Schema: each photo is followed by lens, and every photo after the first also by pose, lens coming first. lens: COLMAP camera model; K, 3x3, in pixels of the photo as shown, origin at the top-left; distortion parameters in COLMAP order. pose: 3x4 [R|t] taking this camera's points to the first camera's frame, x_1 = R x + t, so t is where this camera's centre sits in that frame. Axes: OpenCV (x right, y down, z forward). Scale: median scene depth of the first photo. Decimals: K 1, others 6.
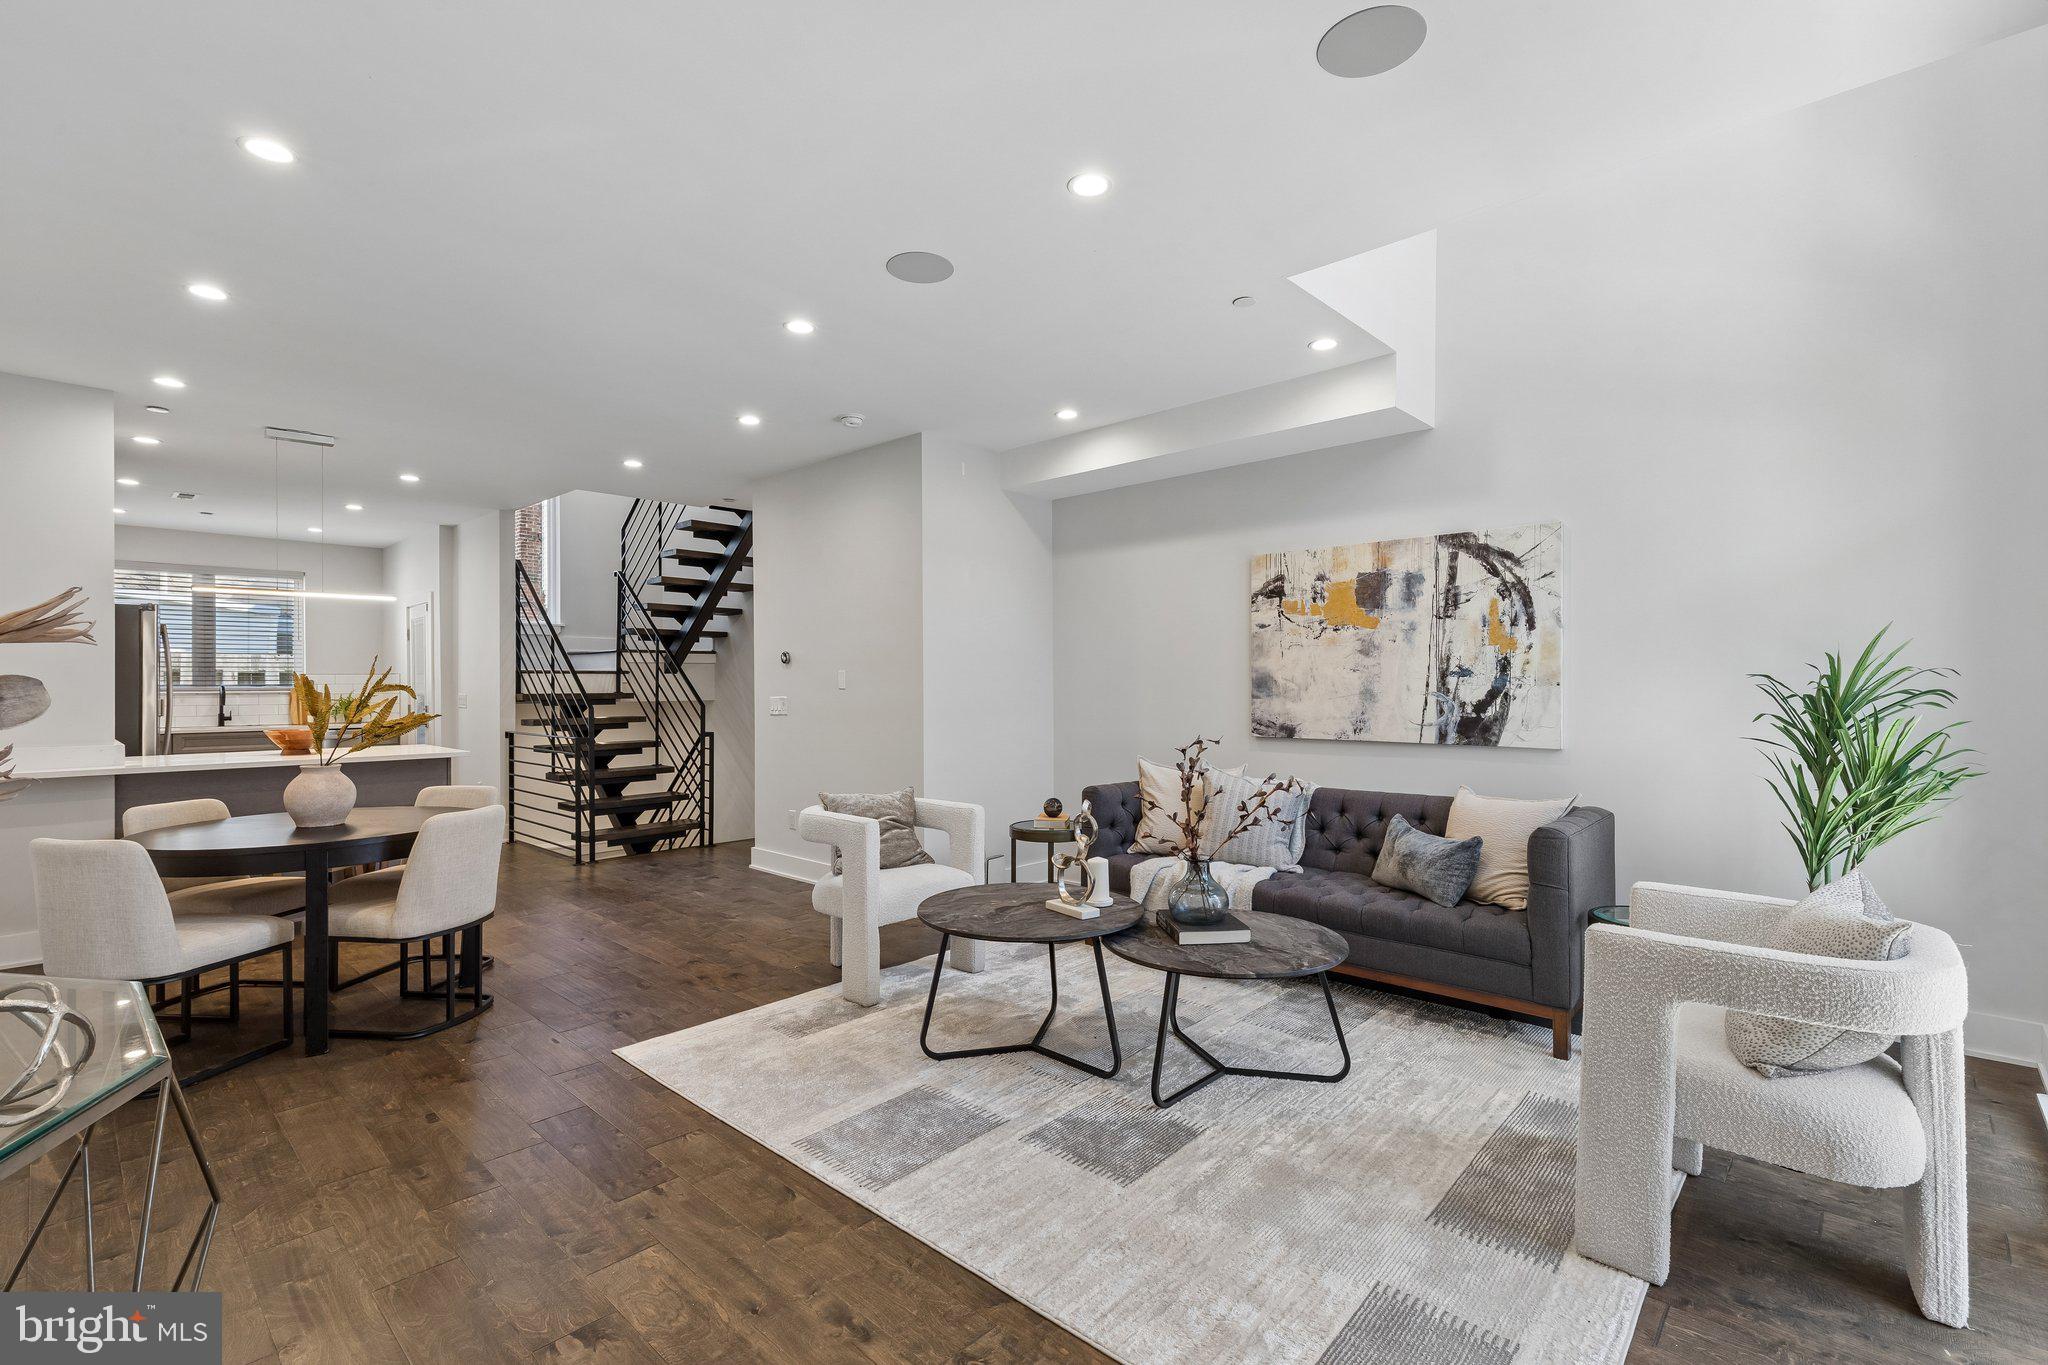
lens RADIAL K [[913.3, 0, 1024.7], [0, 913.3, 688.0], [0, 0, 1]] dist [0.008957, -0.000738]
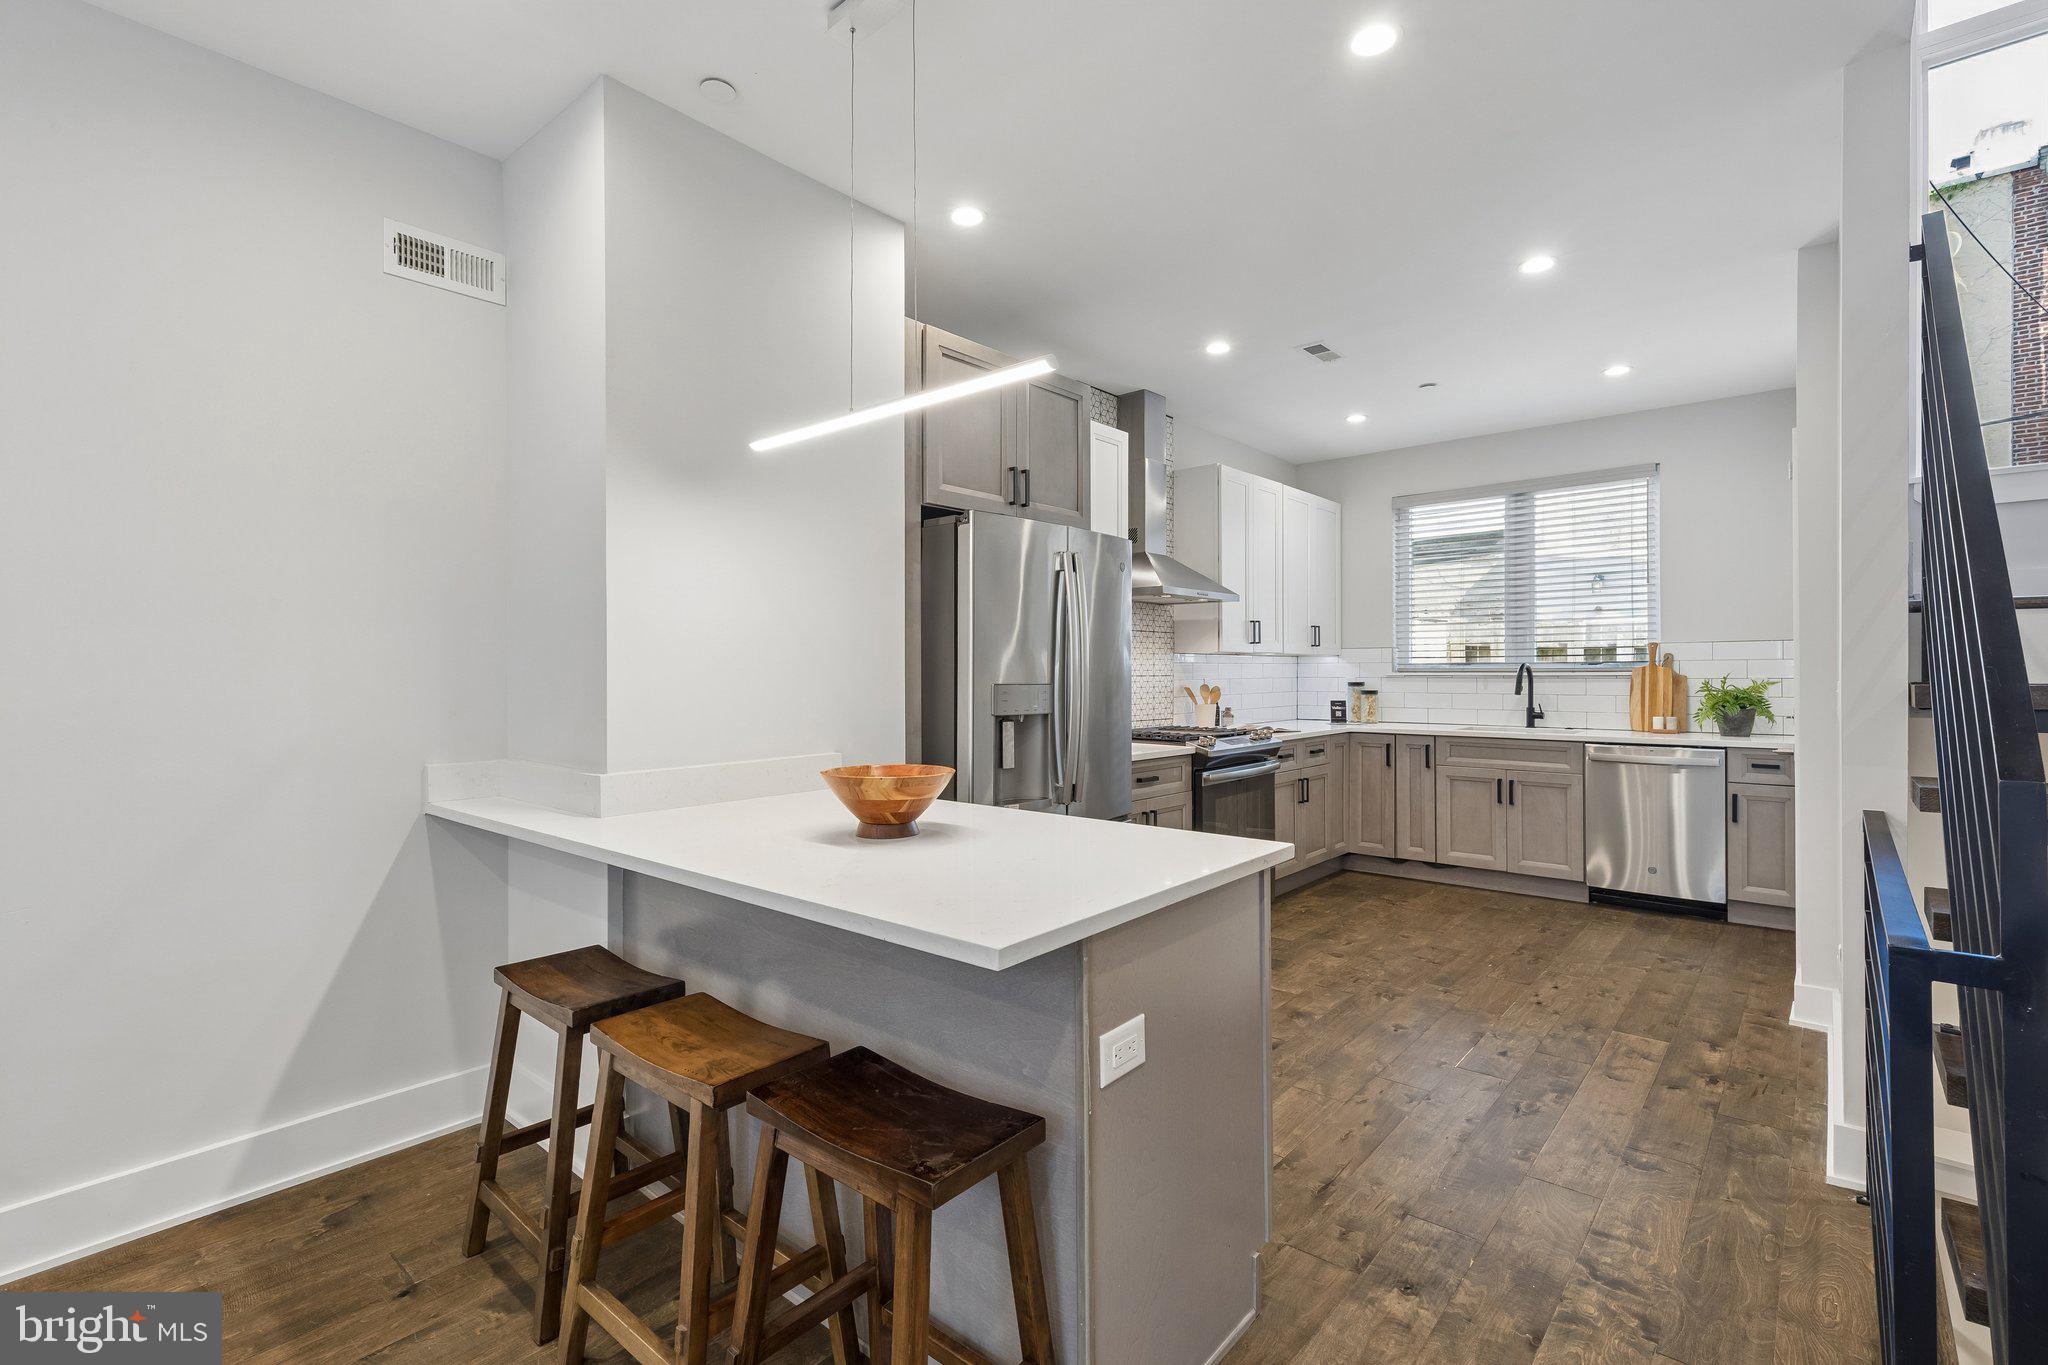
lens RADIAL K [[928.8, 0, 1027.6], [0, 928.8, 668.9], [0, 0, 1]] dist [0.008485, -0.000548]
pose [[0.042289, -0.001844, -0.999104, -0.480725], [-0.000628, 0.999998, -0.001872, 0.003871], [0.999105, 0.000706, 0.042288, 1.244712]]
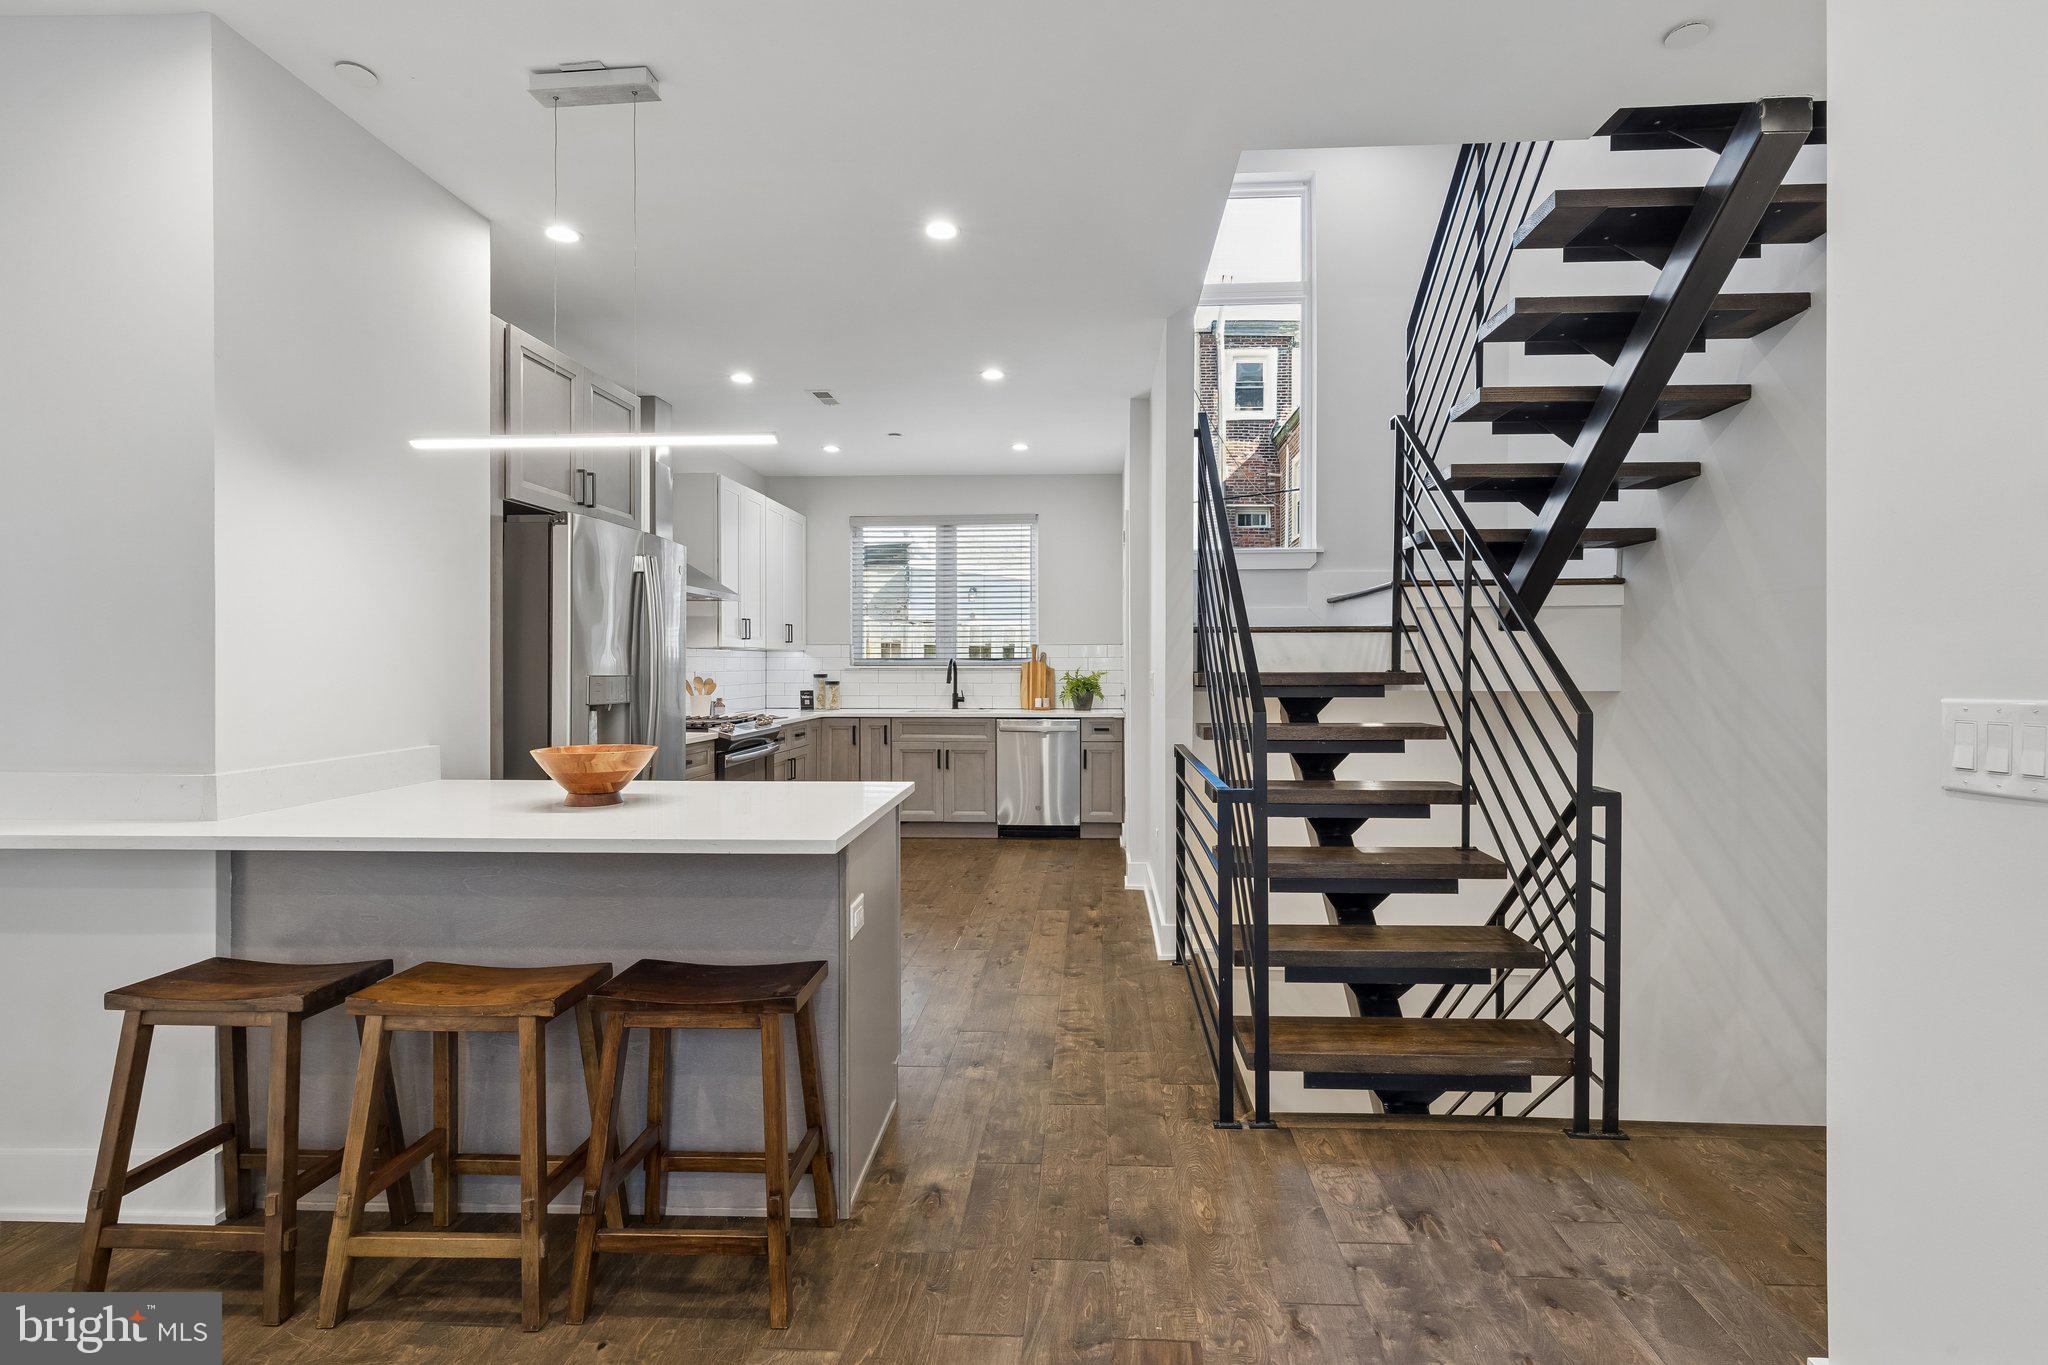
lens RADIAL K [[939.5, 0, 1049.1], [0, 939.5, 668.3], [0, 0, 1]] dist [0.006186, -0.000176]
pose [[0.646671, 0.004093, -0.762758, -0.358744], [-0.002759, 0.999992, 0.003027, 0.004443], [0.762764, 0.000147, 0.646677, 1.041904]]
